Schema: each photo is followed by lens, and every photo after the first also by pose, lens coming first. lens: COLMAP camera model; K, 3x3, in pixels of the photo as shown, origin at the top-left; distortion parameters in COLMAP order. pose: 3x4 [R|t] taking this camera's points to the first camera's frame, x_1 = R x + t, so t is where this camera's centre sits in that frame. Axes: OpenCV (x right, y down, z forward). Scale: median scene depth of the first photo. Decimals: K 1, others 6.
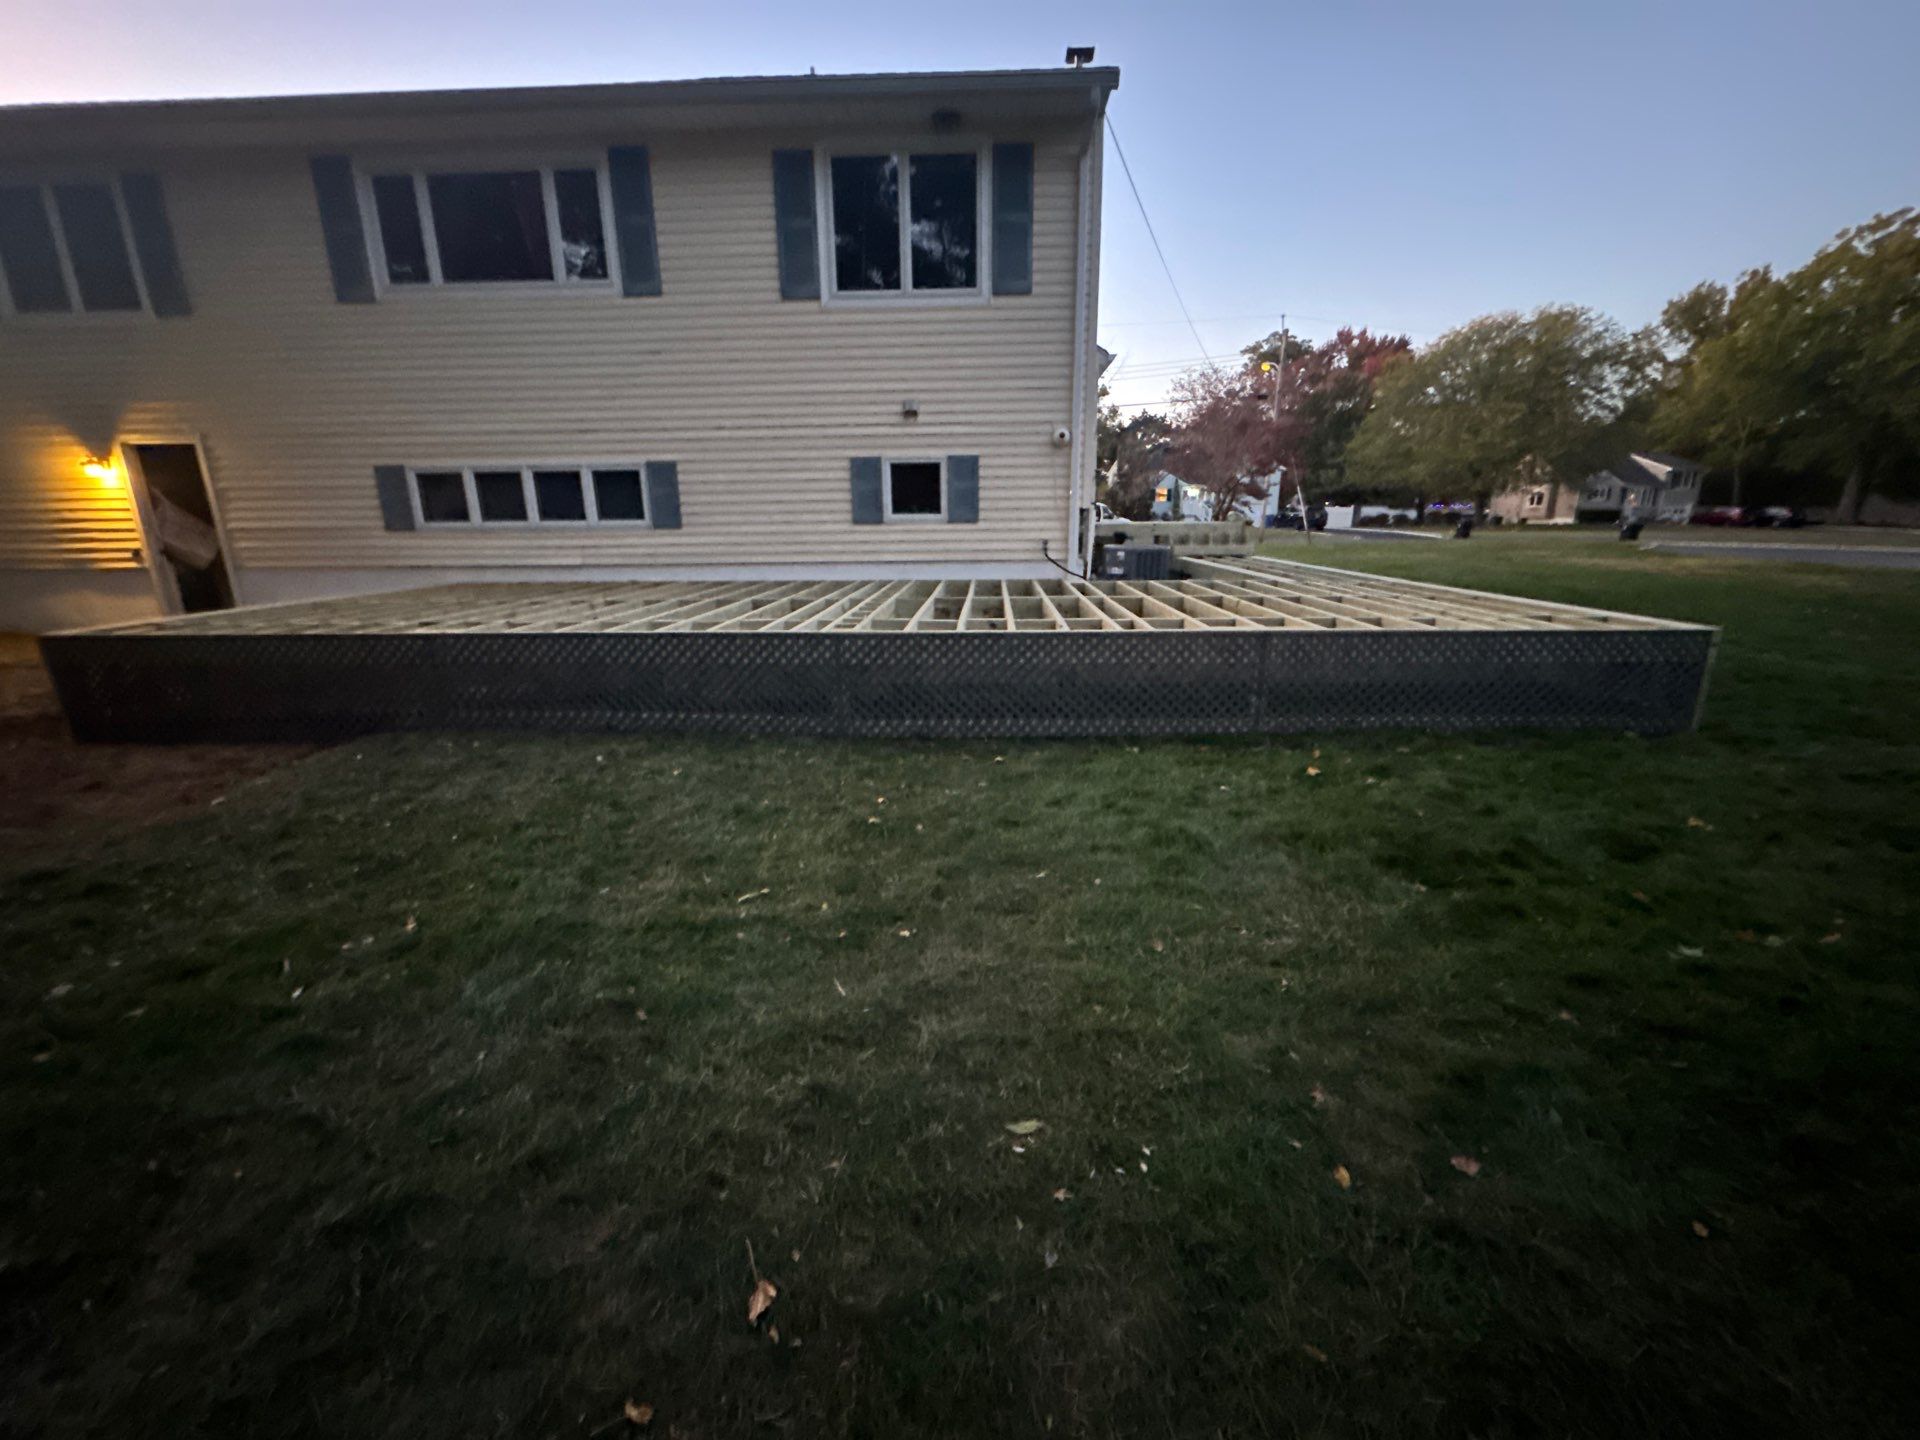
lens RADIAL K [[764.5, 0, 958.9], [0, 764.5, 718.1], [0, 0, 1]] dist [-0.004342, 0.000308]
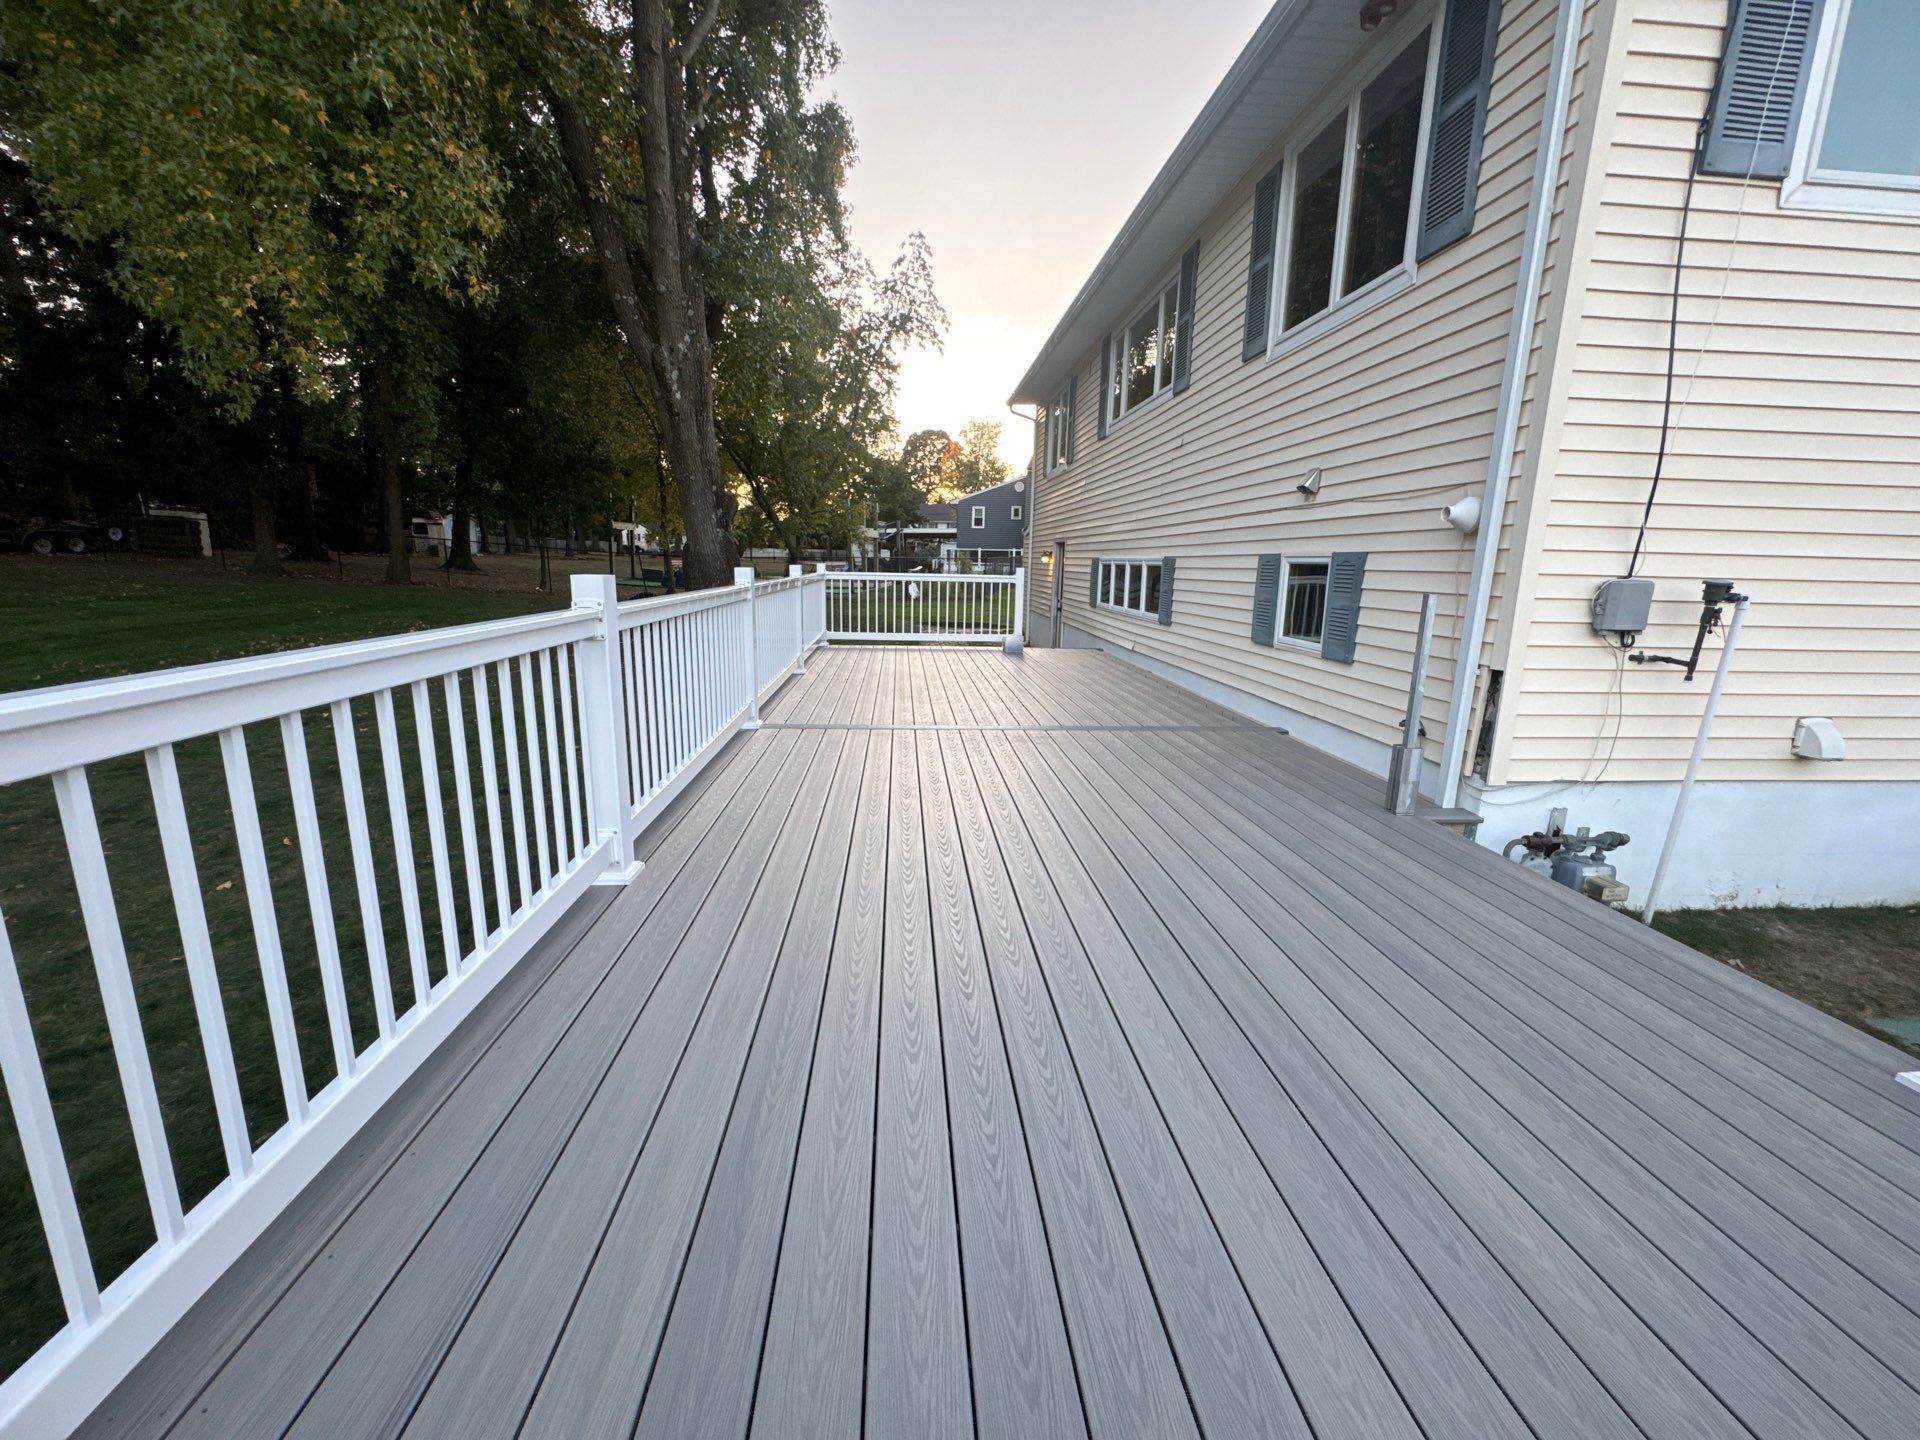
lens RADIAL K [[764.5, 0, 956.8], [0, 764.5, 719.9], [0, 0, 1]] dist [-0.004342, 0.000308]
pose [[0.112111, 0.213512, -0.970486, 0.560542], [-0.276510, 0.944774, 0.175913, -0.237318], [0.954449, 0.248627, 0.164958, 0.634886]]
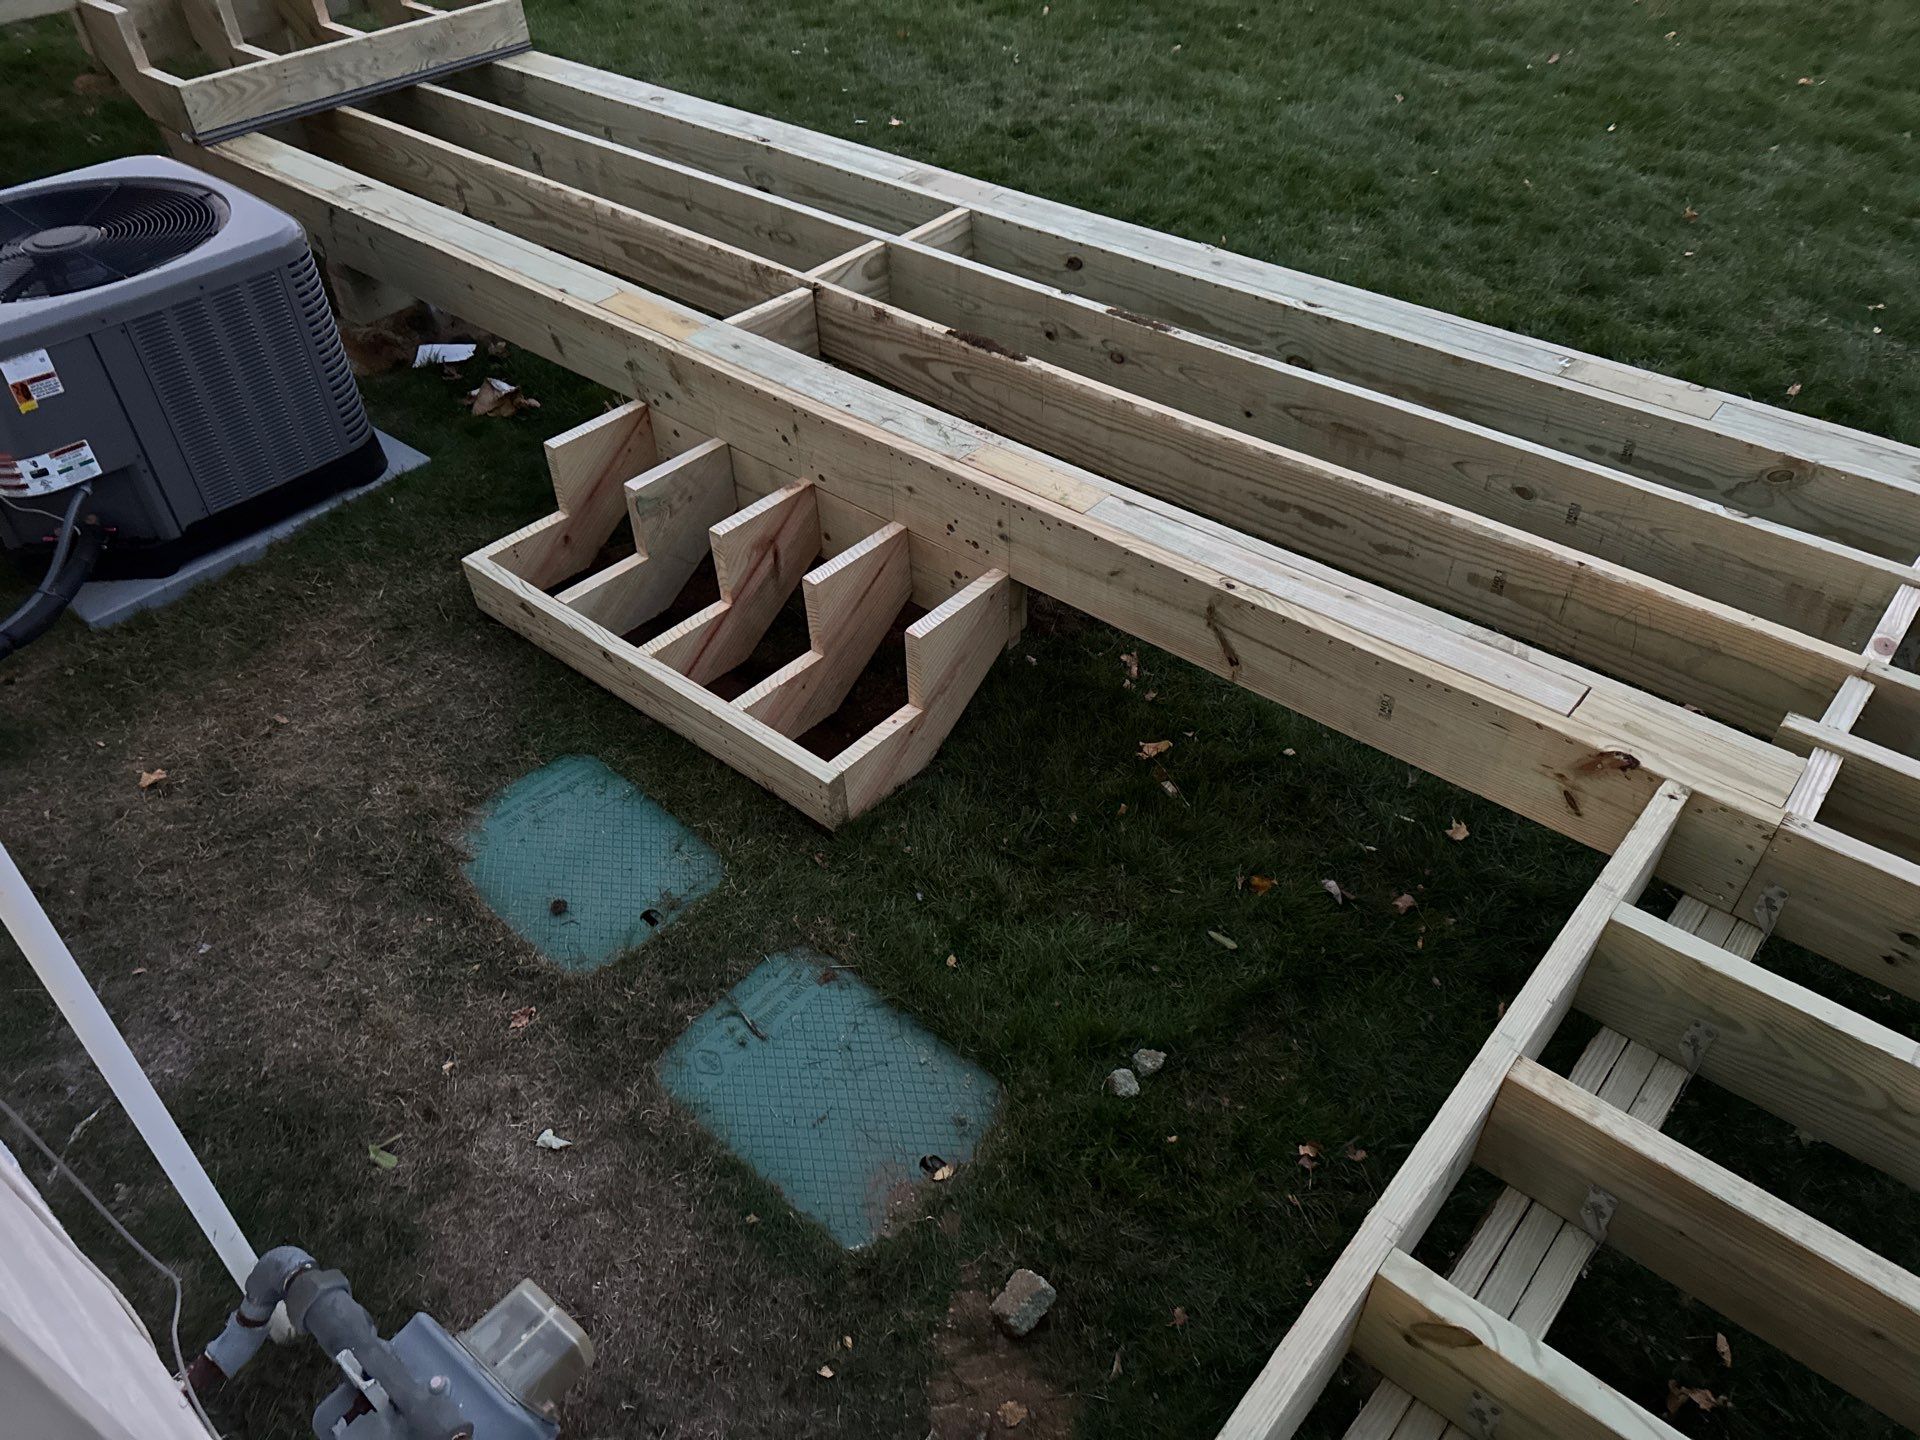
lens RADIAL K [[1352.6, 0, 961.9], [0, 1352.6, 737.7], [0, 0, 1]] dist [0.026856, -0.029870]
pose [[0.622405, -0.528528, 0.577295, 0.178539], [0.215592, 0.824809, 0.522696, -0.344540], [-0.752417, -0.200869, 0.627312, 0.916428]]
